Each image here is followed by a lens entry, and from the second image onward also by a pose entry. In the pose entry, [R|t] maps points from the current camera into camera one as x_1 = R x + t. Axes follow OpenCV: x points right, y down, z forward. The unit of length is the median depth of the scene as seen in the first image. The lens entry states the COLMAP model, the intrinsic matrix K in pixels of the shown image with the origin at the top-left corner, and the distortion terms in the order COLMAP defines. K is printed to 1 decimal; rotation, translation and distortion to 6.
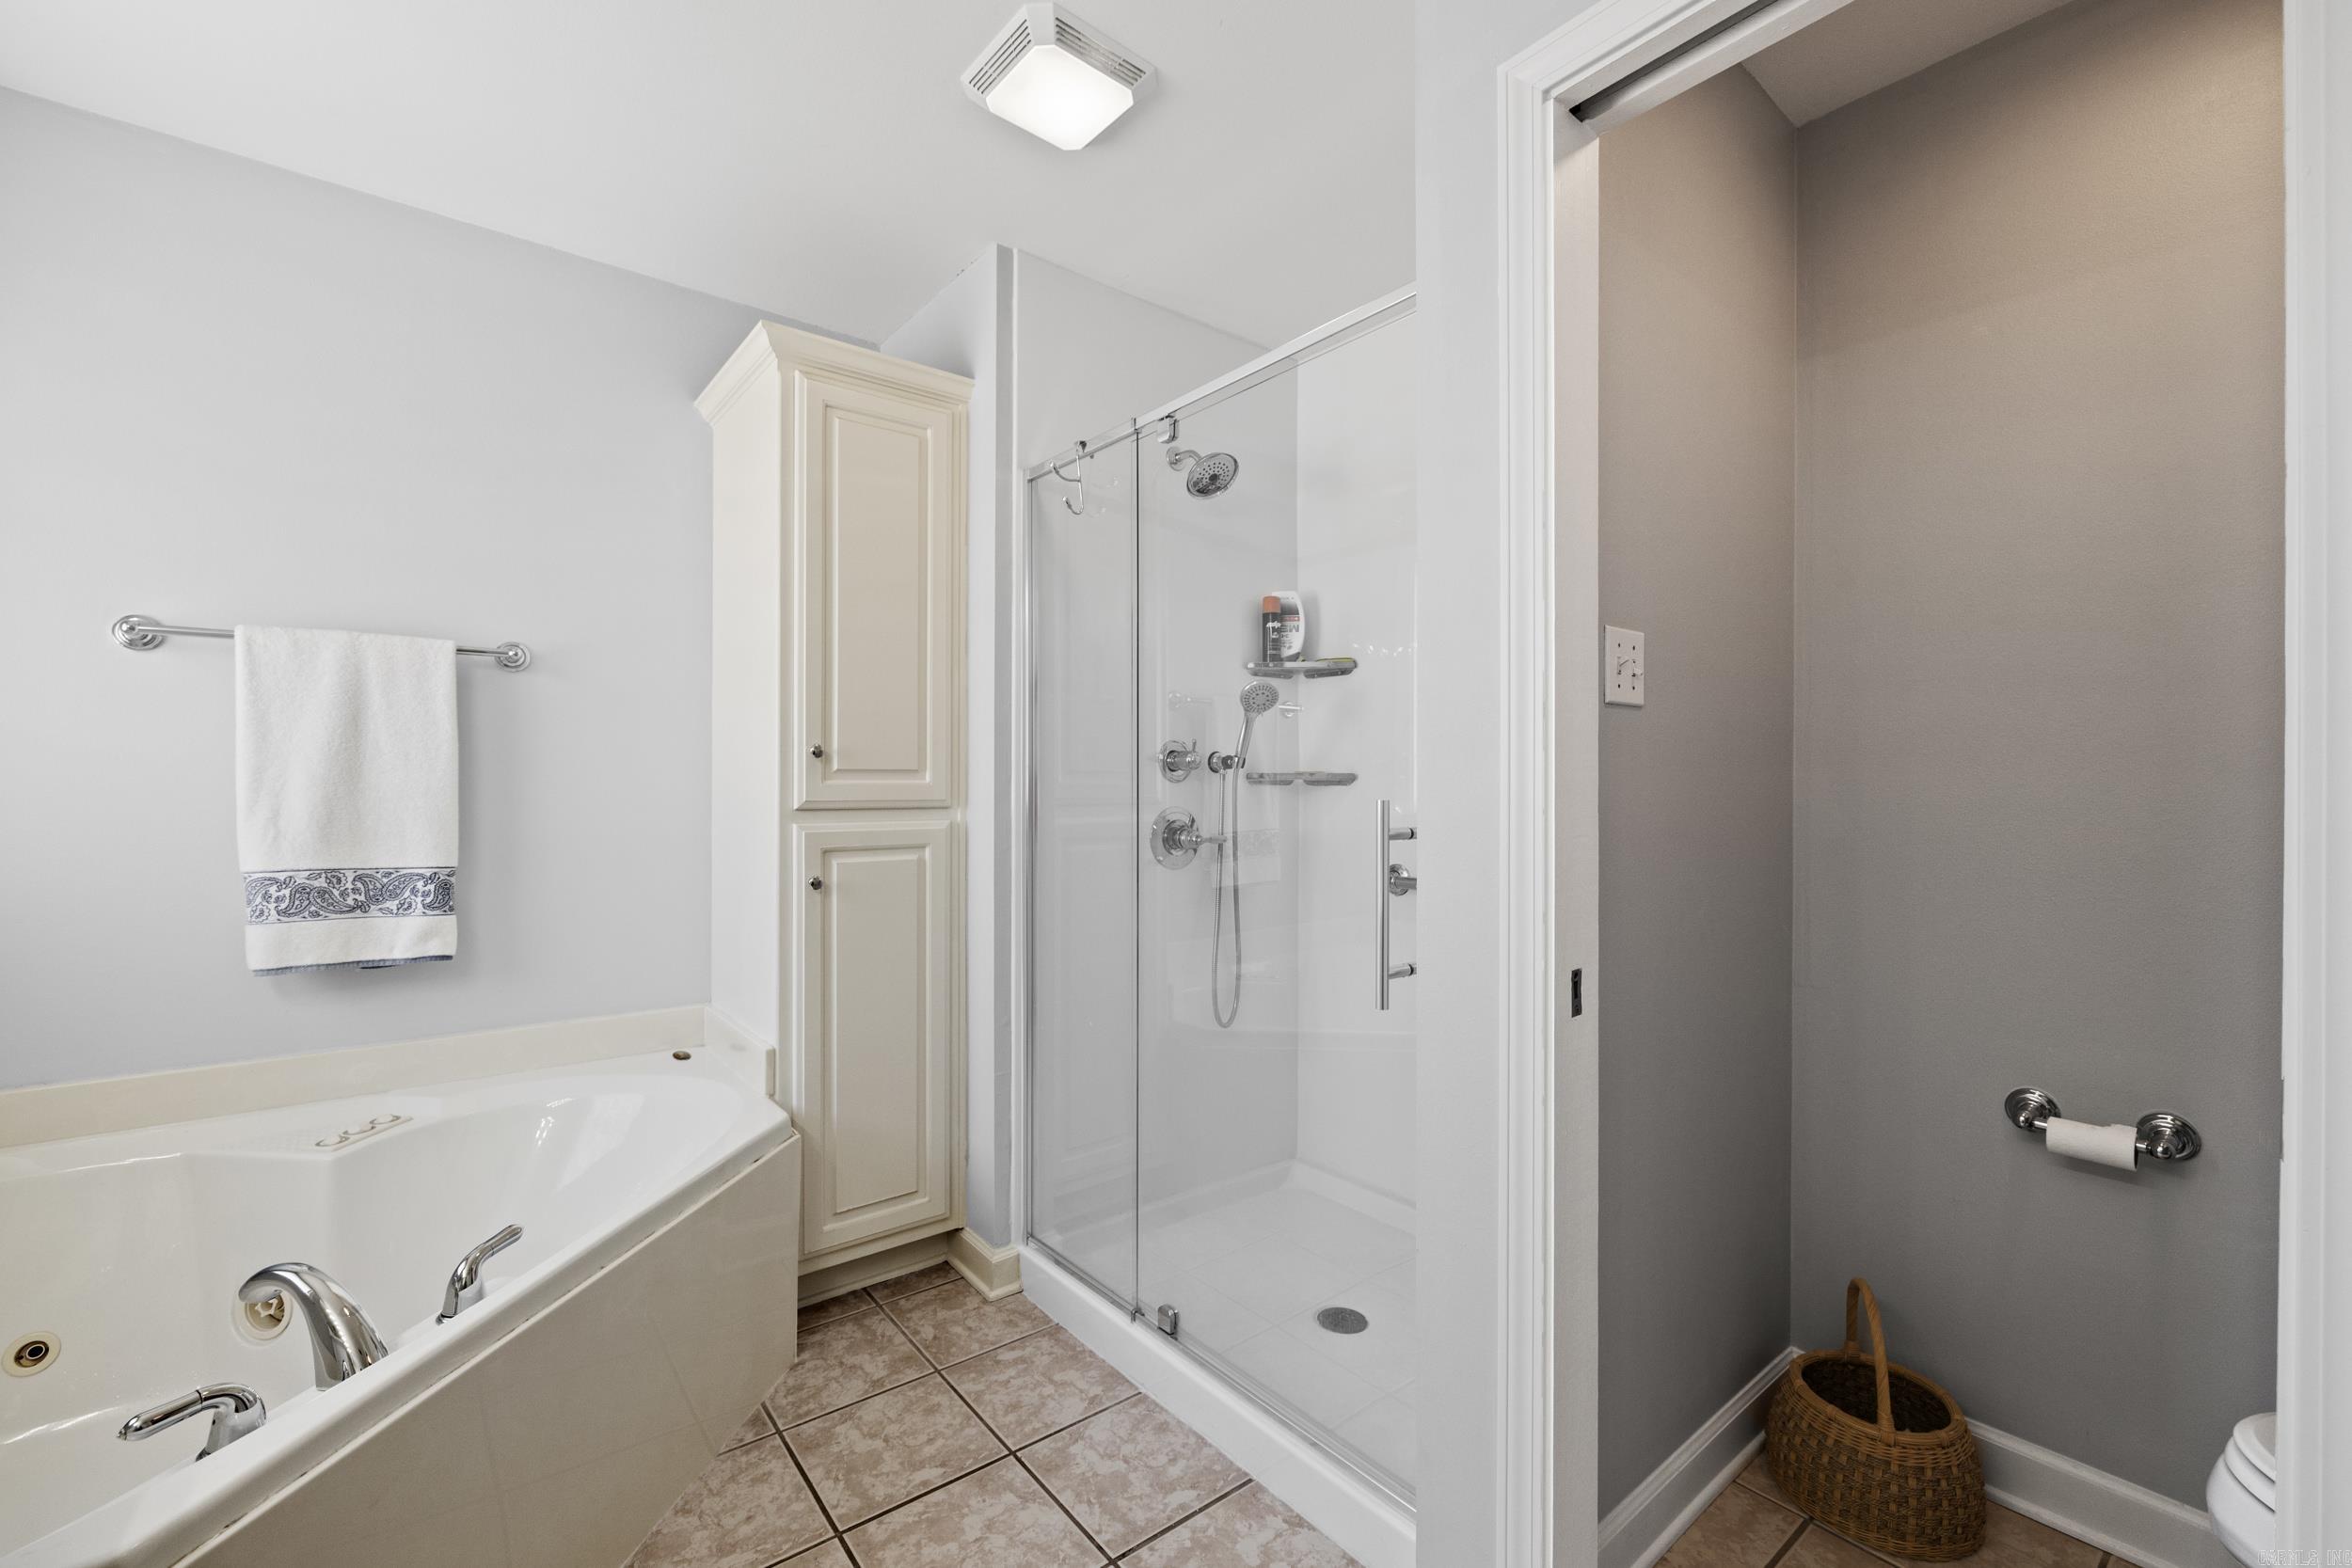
lens RADIAL K [[982.3, 0, 1162.9], [0, 982.3, 783.1], [0, 0, 1]] dist [0.001764, 0.000021]
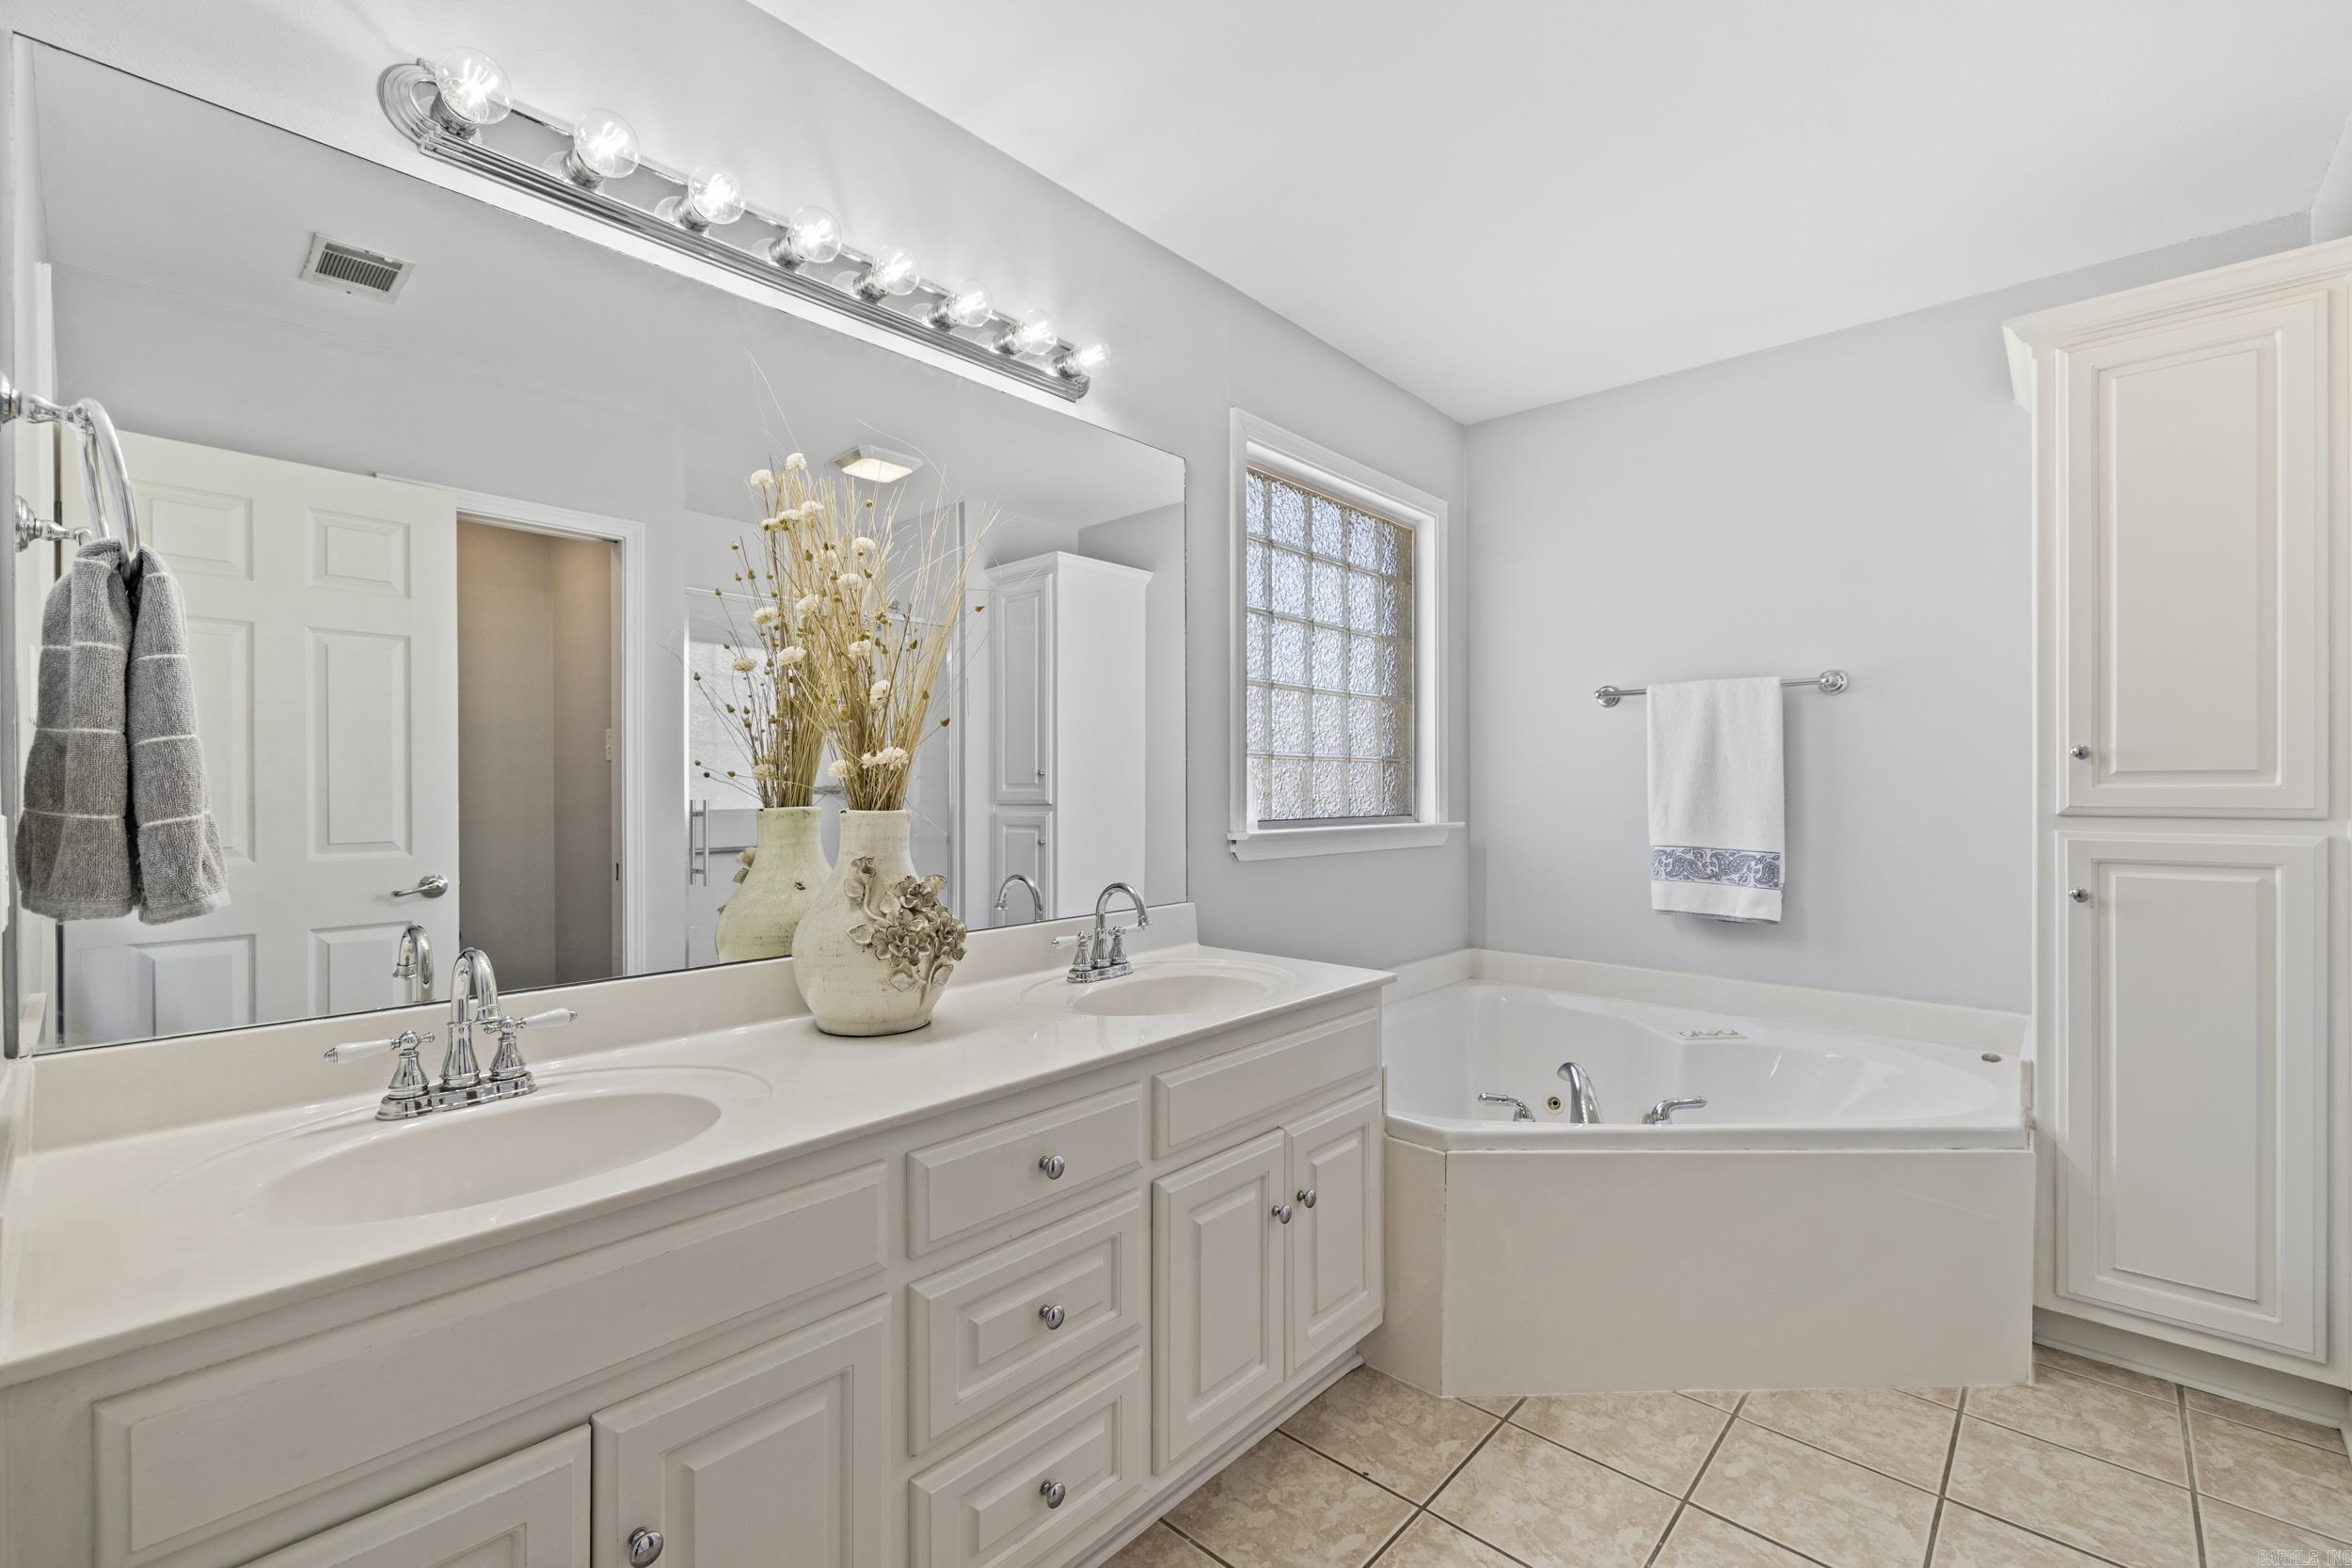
lens RADIAL K [[1000.7, 0, 1170.8], [0, 1000.7, 792.5], [0, 0, 1]] dist [-0.002686, -0.000566]
pose [[0.160657, 0.002916, -0.987006, 0.449314], [-0.002050, 0.999994, 0.002621, 0.004907], [0.987008, 0.001603, 0.160662, 0.007366]]
